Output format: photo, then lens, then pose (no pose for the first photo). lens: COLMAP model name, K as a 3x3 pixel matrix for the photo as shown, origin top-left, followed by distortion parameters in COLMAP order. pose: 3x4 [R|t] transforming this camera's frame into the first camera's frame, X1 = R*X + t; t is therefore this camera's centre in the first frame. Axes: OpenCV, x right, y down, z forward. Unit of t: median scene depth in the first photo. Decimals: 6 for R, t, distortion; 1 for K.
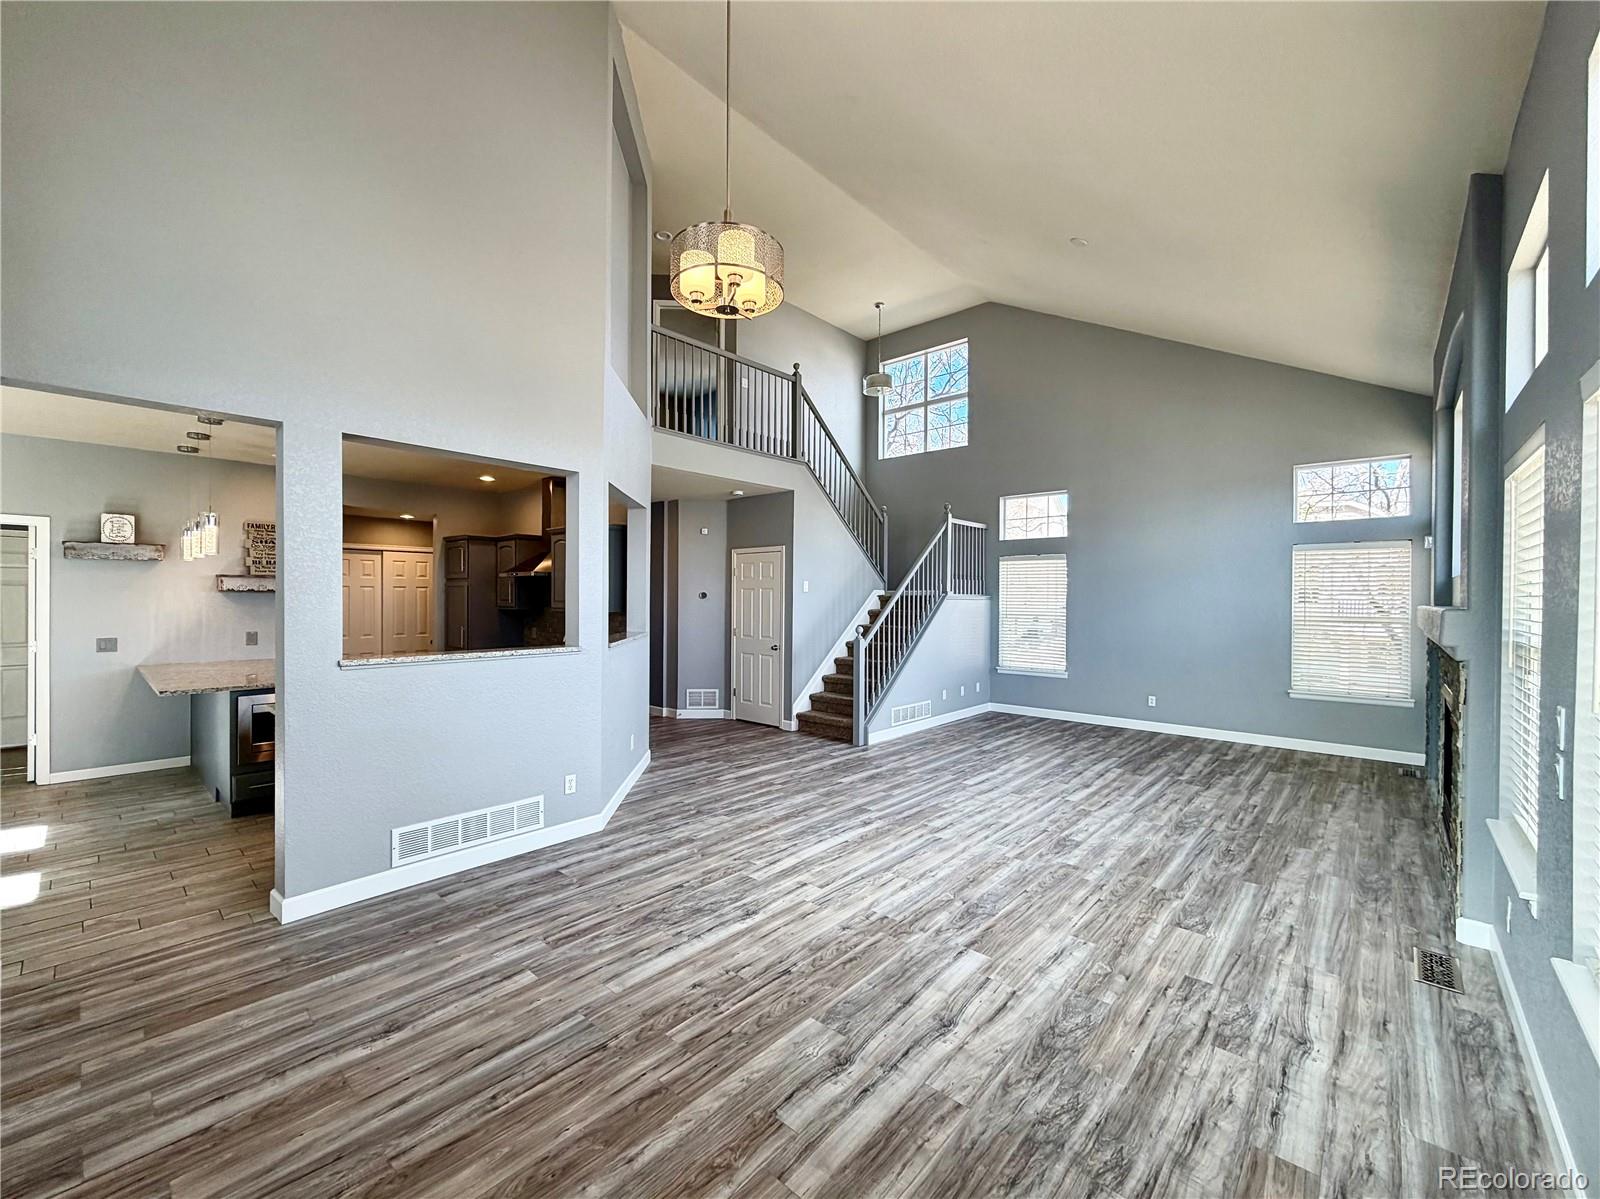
lens RADIAL K [[645.8, 0, 795.8], [0, 645.8, 600.3], [0, 0, 1]] dist [-0.000325, 0.000194]
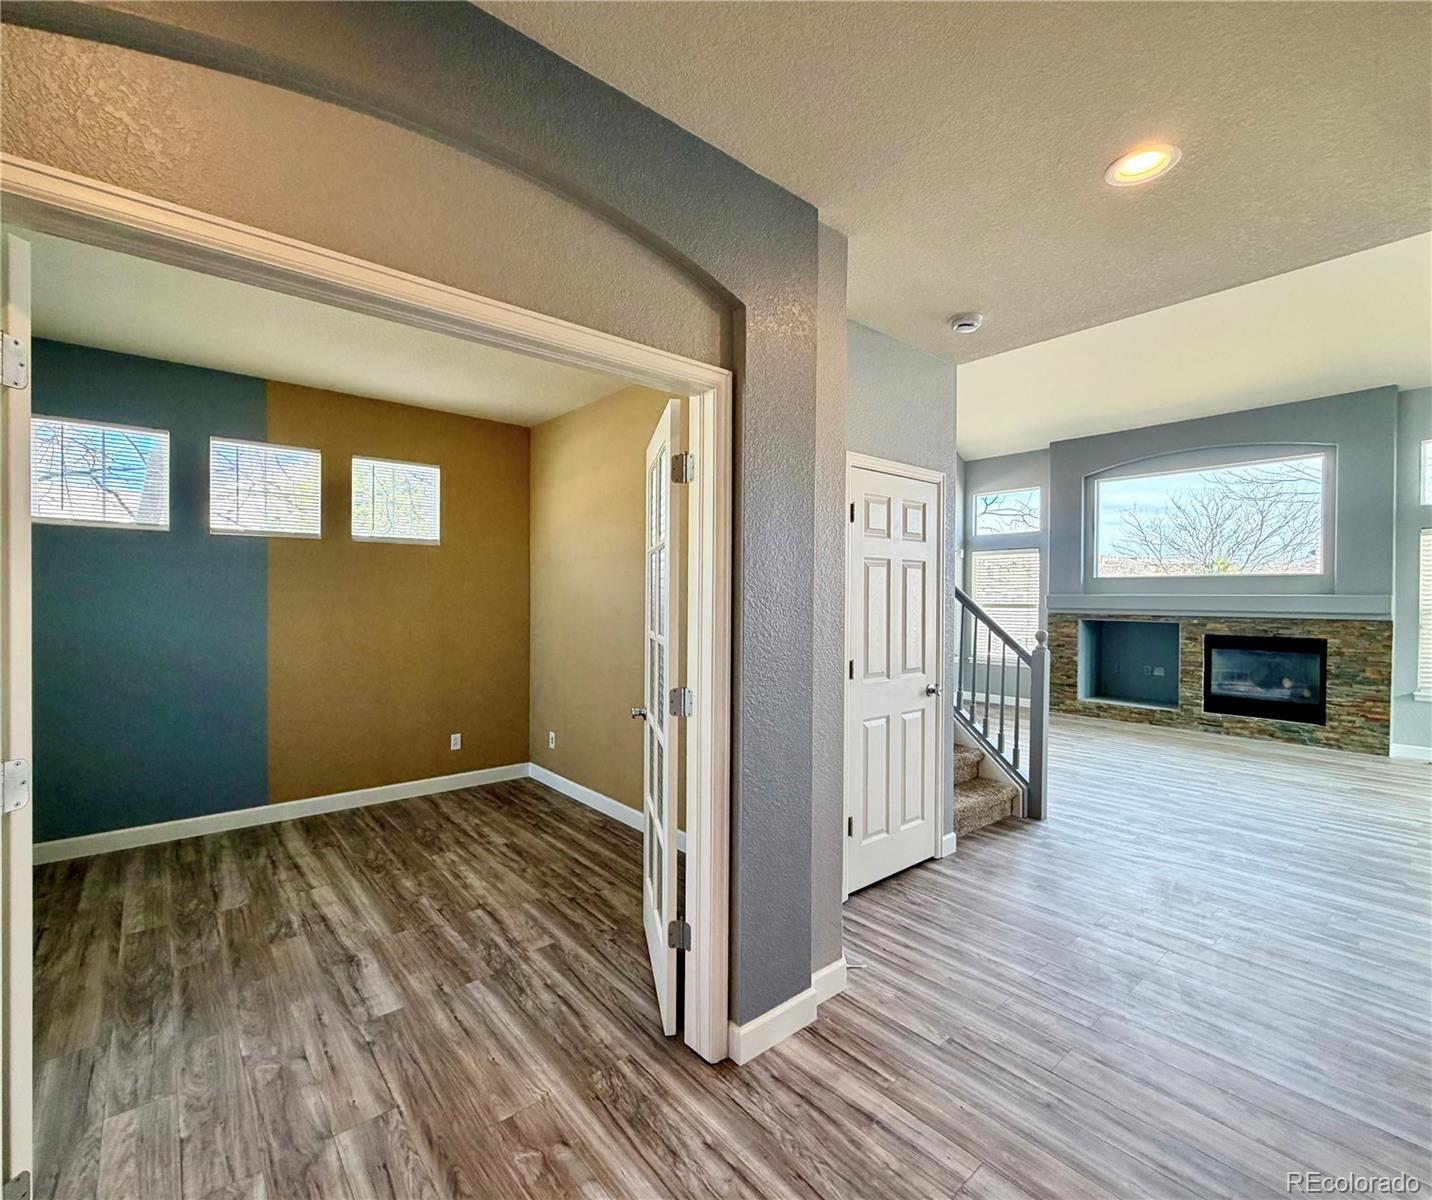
lens RADIAL K [[647.6, 0, 680.1], [0, 647.6, 603.8], [0, 0, 1]] dist [-0.002265, -0.001572]
pose [[0.173876, -0.014583, 0.984660, -0.903548], [0.000546, 0.999892, 0.014712, 0.008093], [-0.984767, -0.002020, 0.173865, 1.899072]]
